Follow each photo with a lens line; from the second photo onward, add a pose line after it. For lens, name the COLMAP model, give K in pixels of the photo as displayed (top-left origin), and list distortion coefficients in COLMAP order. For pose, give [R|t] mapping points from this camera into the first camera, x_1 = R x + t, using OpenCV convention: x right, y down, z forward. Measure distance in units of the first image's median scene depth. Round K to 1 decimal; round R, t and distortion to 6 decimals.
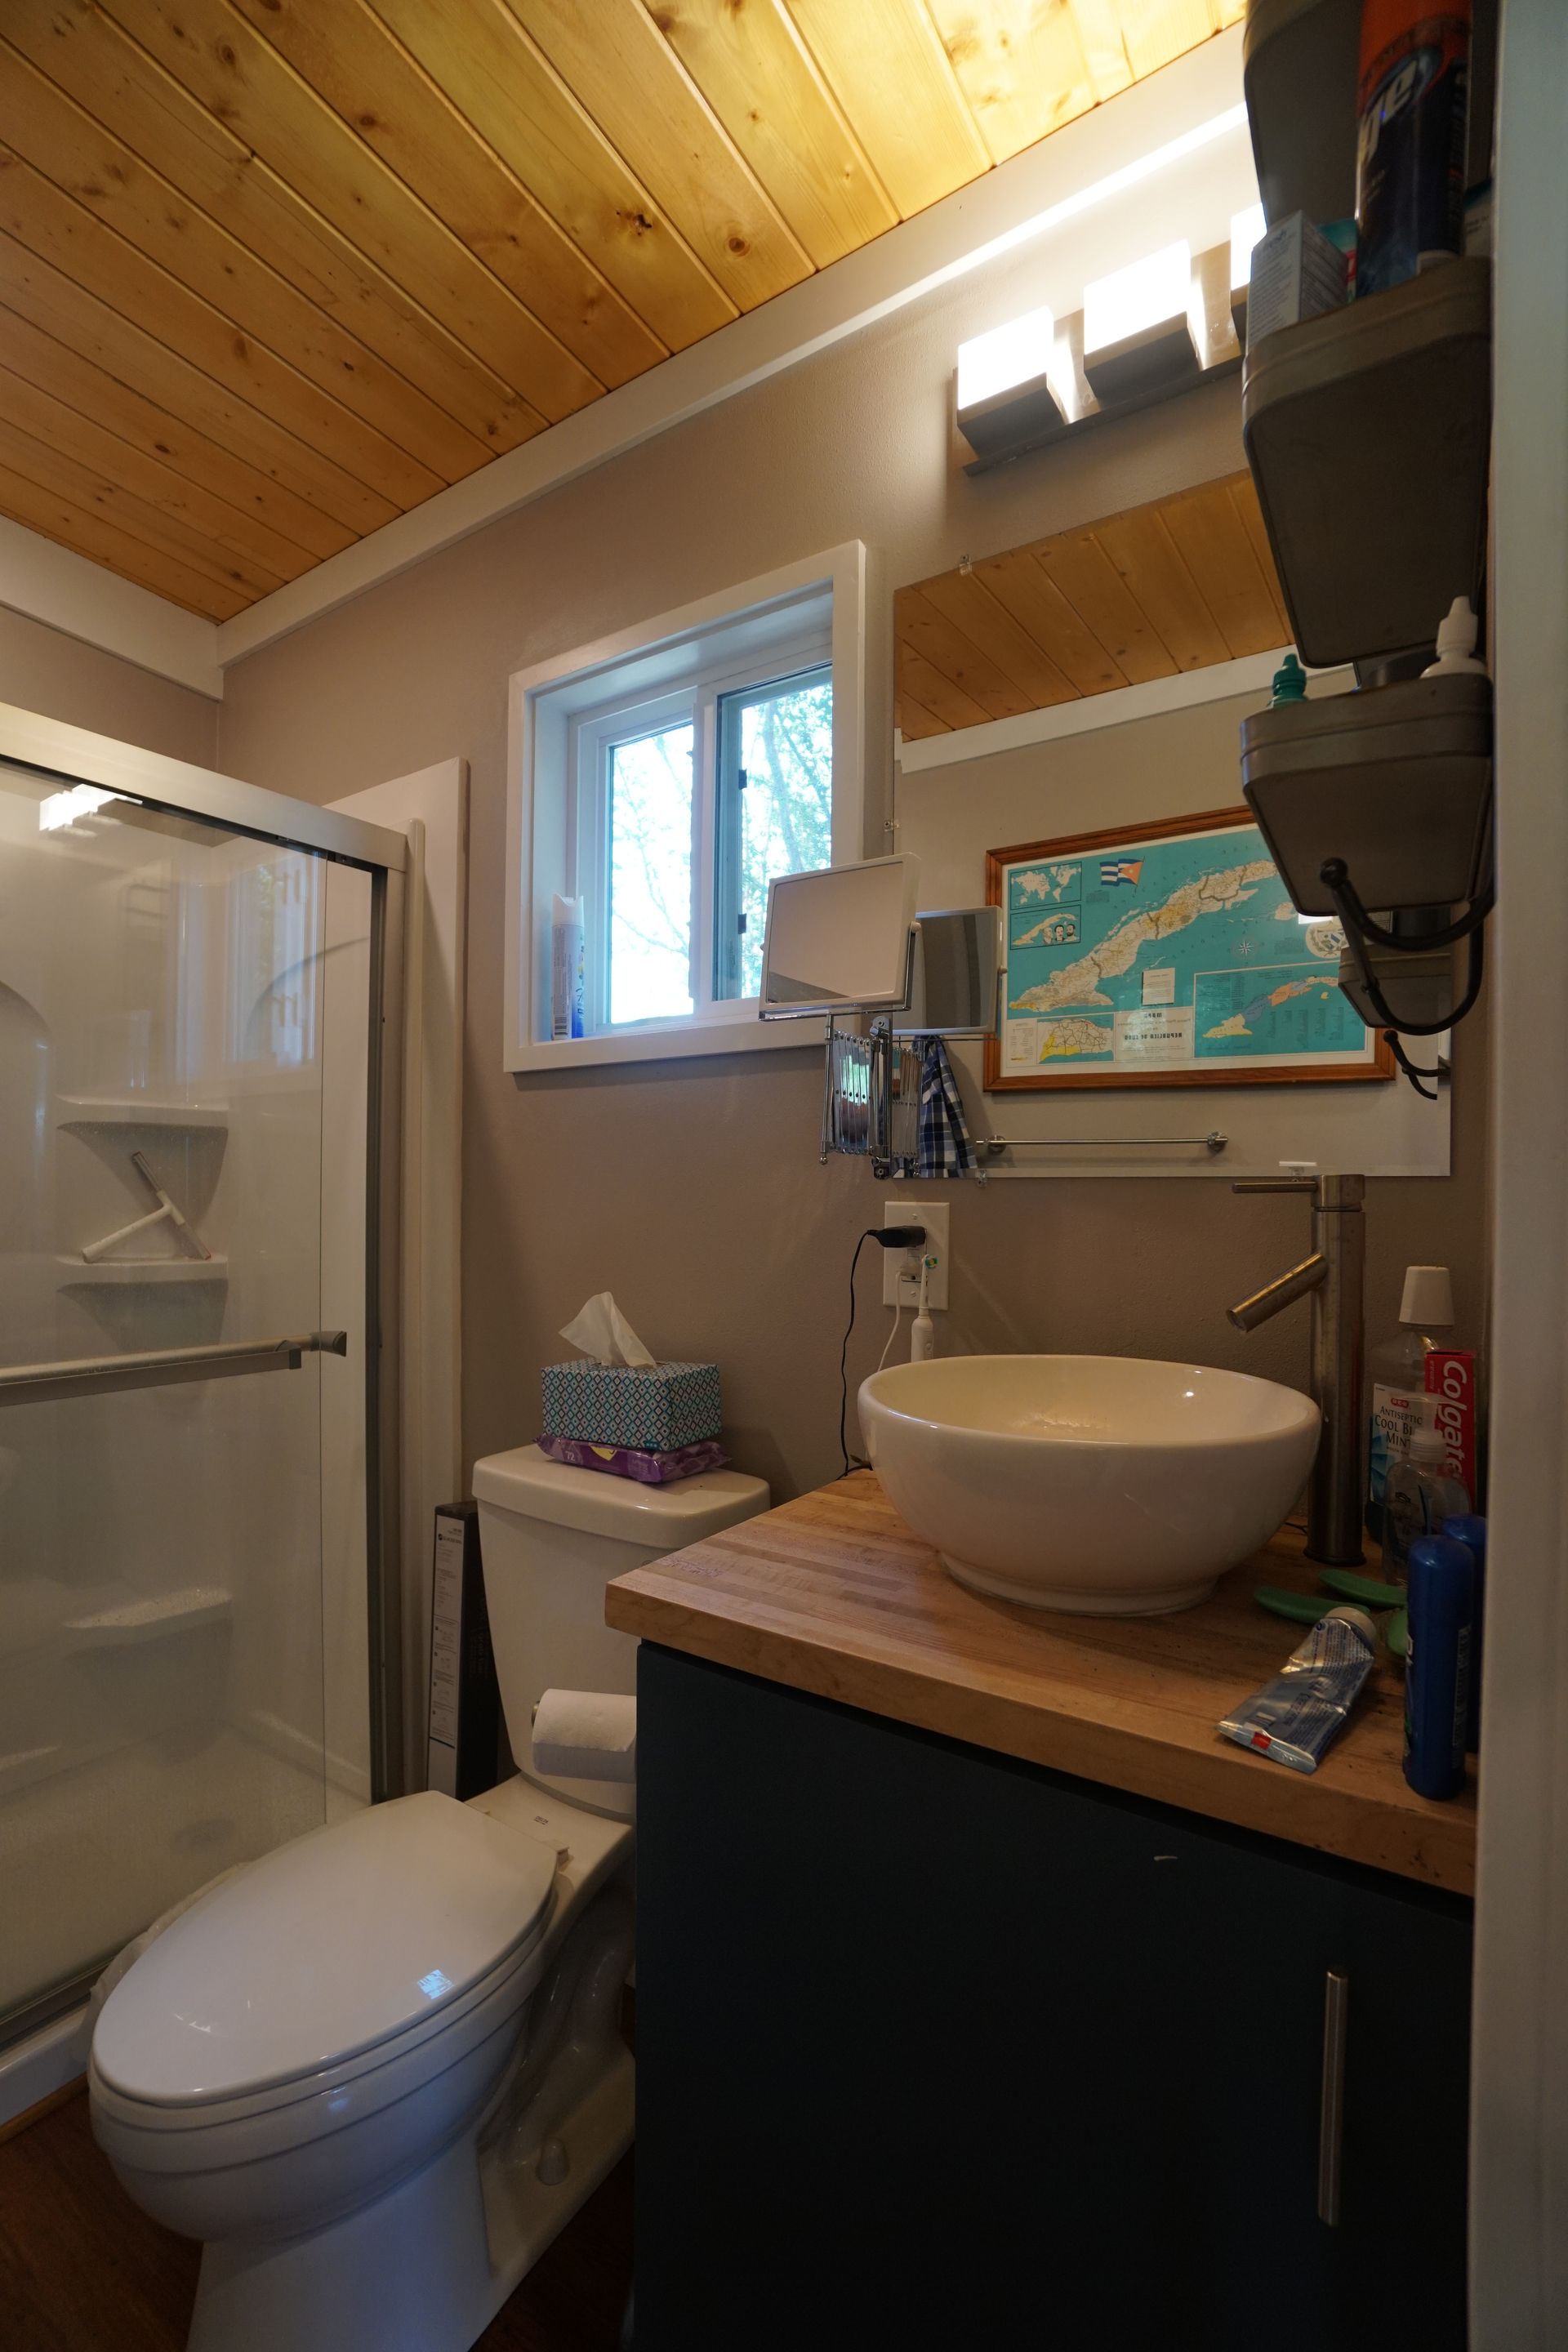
lens RADIAL K [[1033.2, 0, 801.9], [0, 1033.2, 1192.9], [0, 0, 1]] dist [-0.050590, 0.011716]
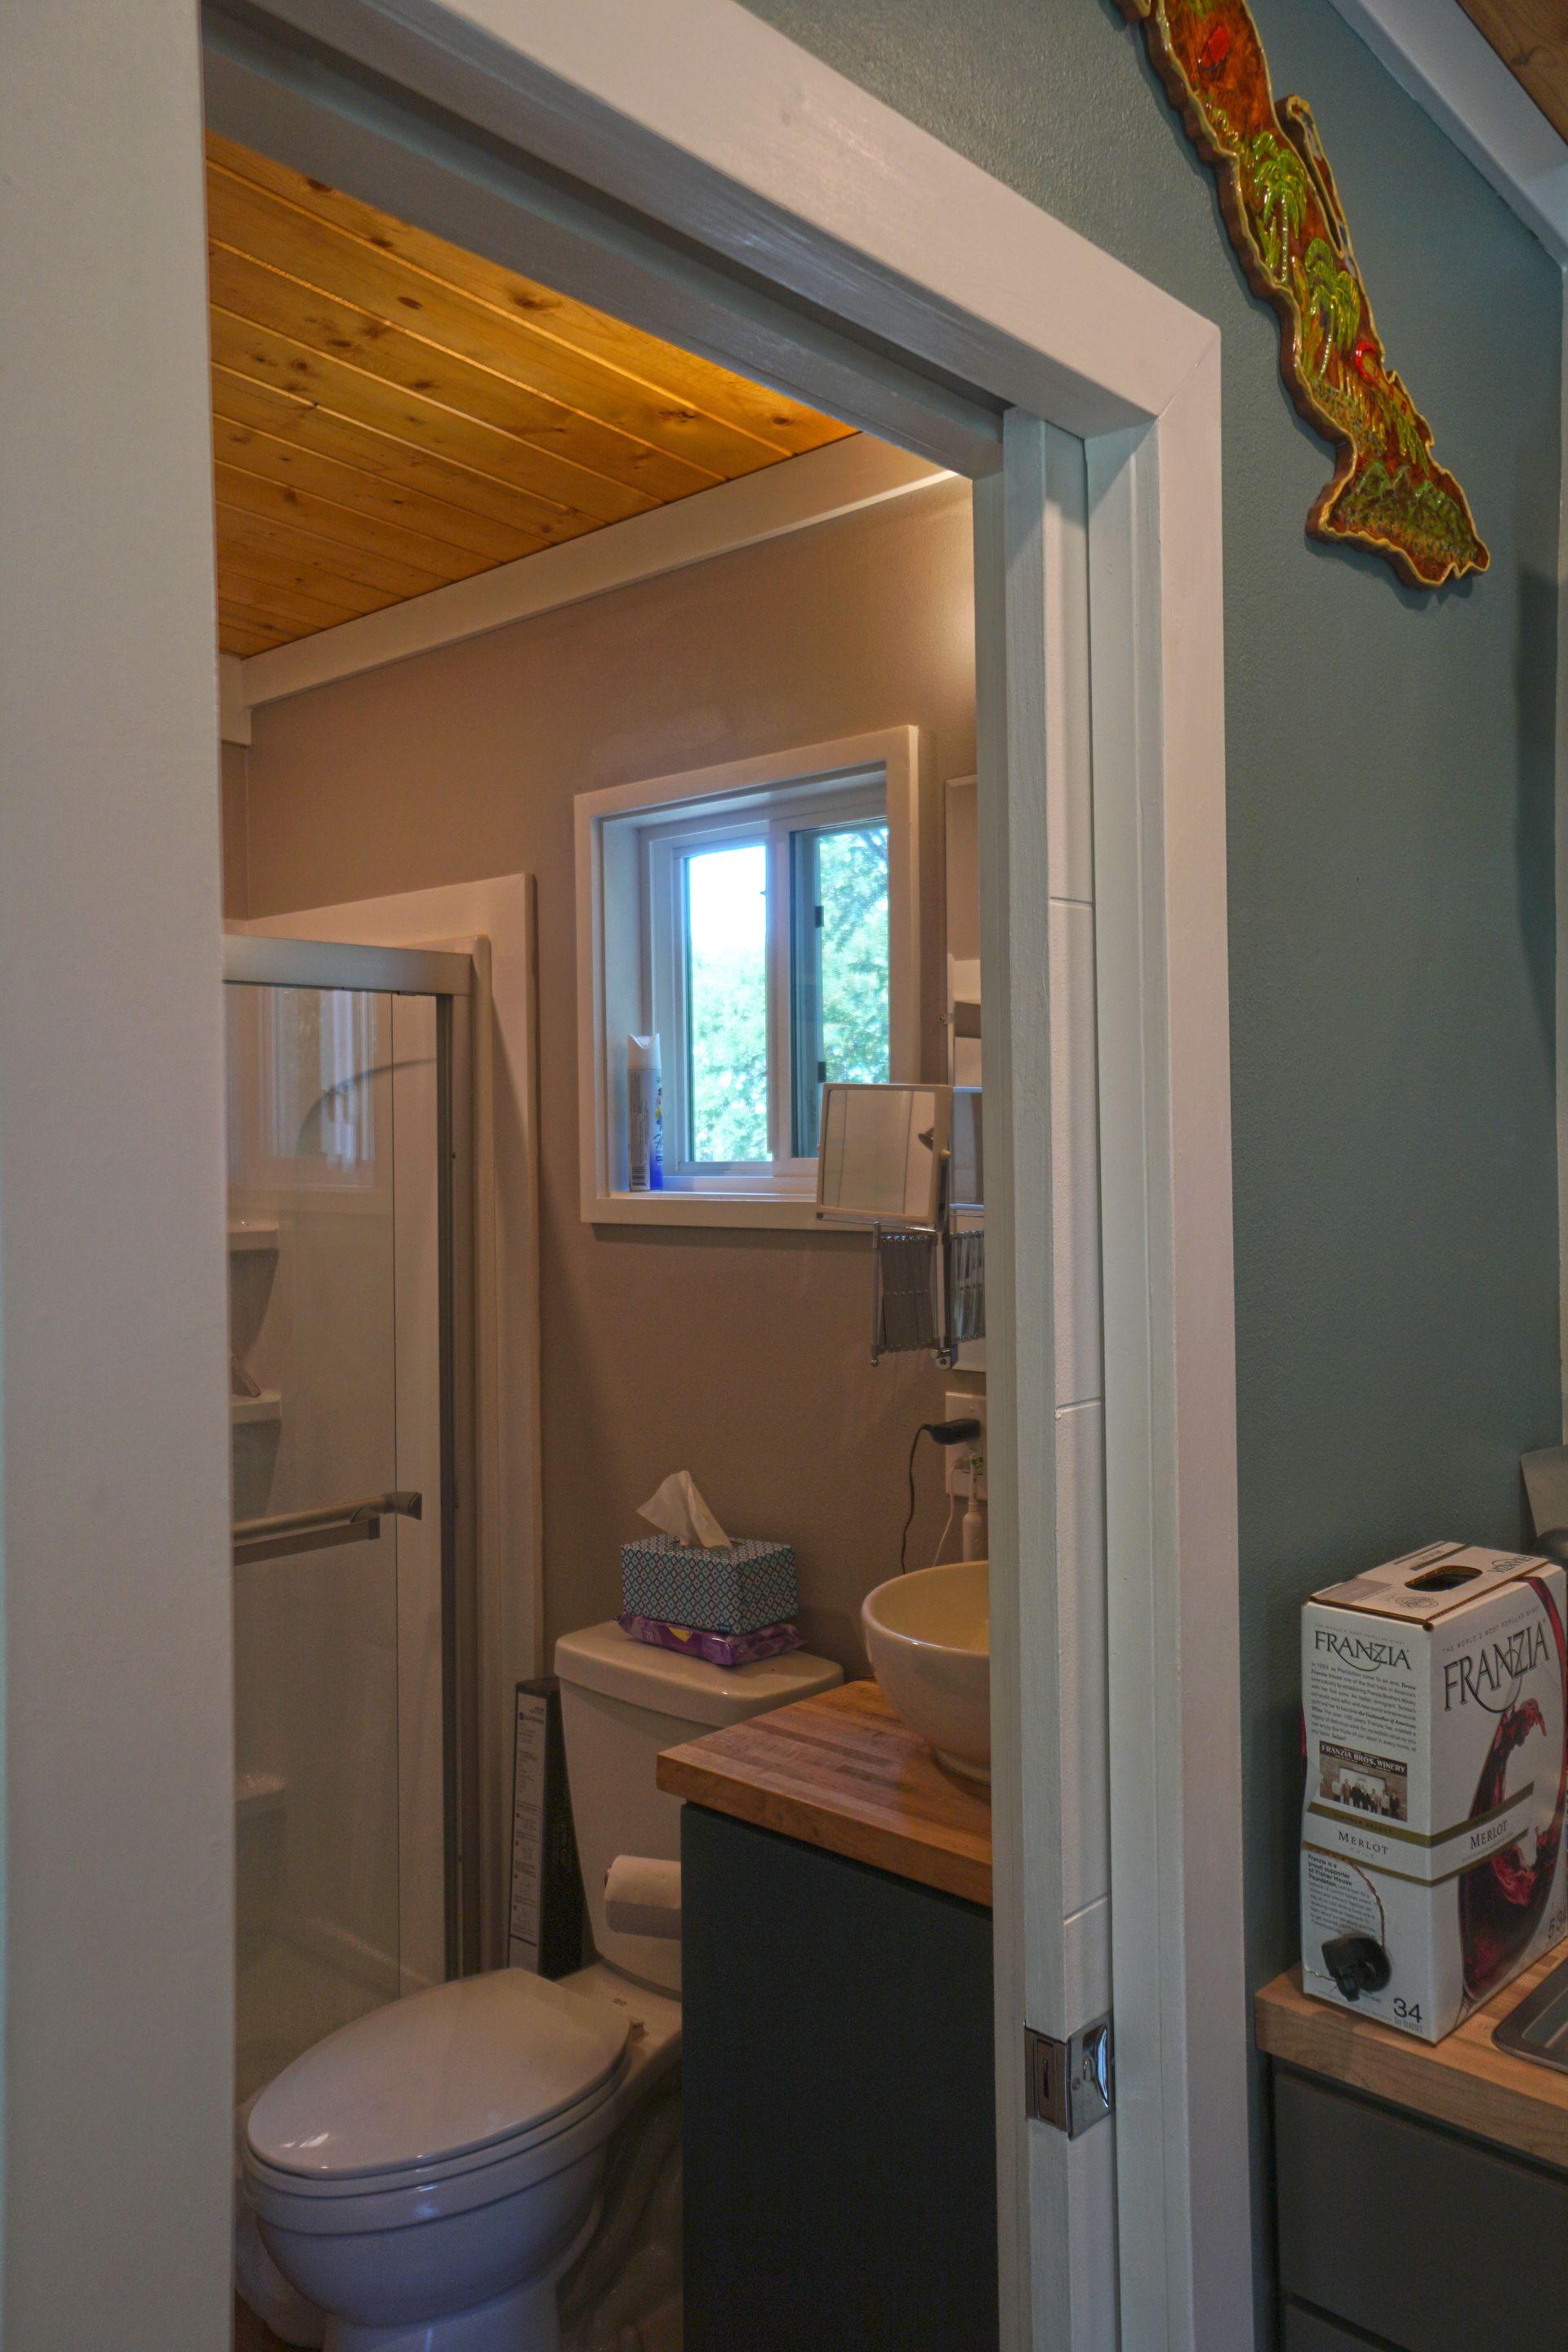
lens RADIAL K [[1761.1, 0, 847.1], [0, 1761.1, 1156.4], [0, 0, 1]] dist [0.030994, 0.018013]
pose [[0.989431, -0.015771, -0.144147, 0.200316], [0.017042, 0.999826, 0.007587, -0.199987], [0.144002, -0.009963, 0.989527, -0.607810]]
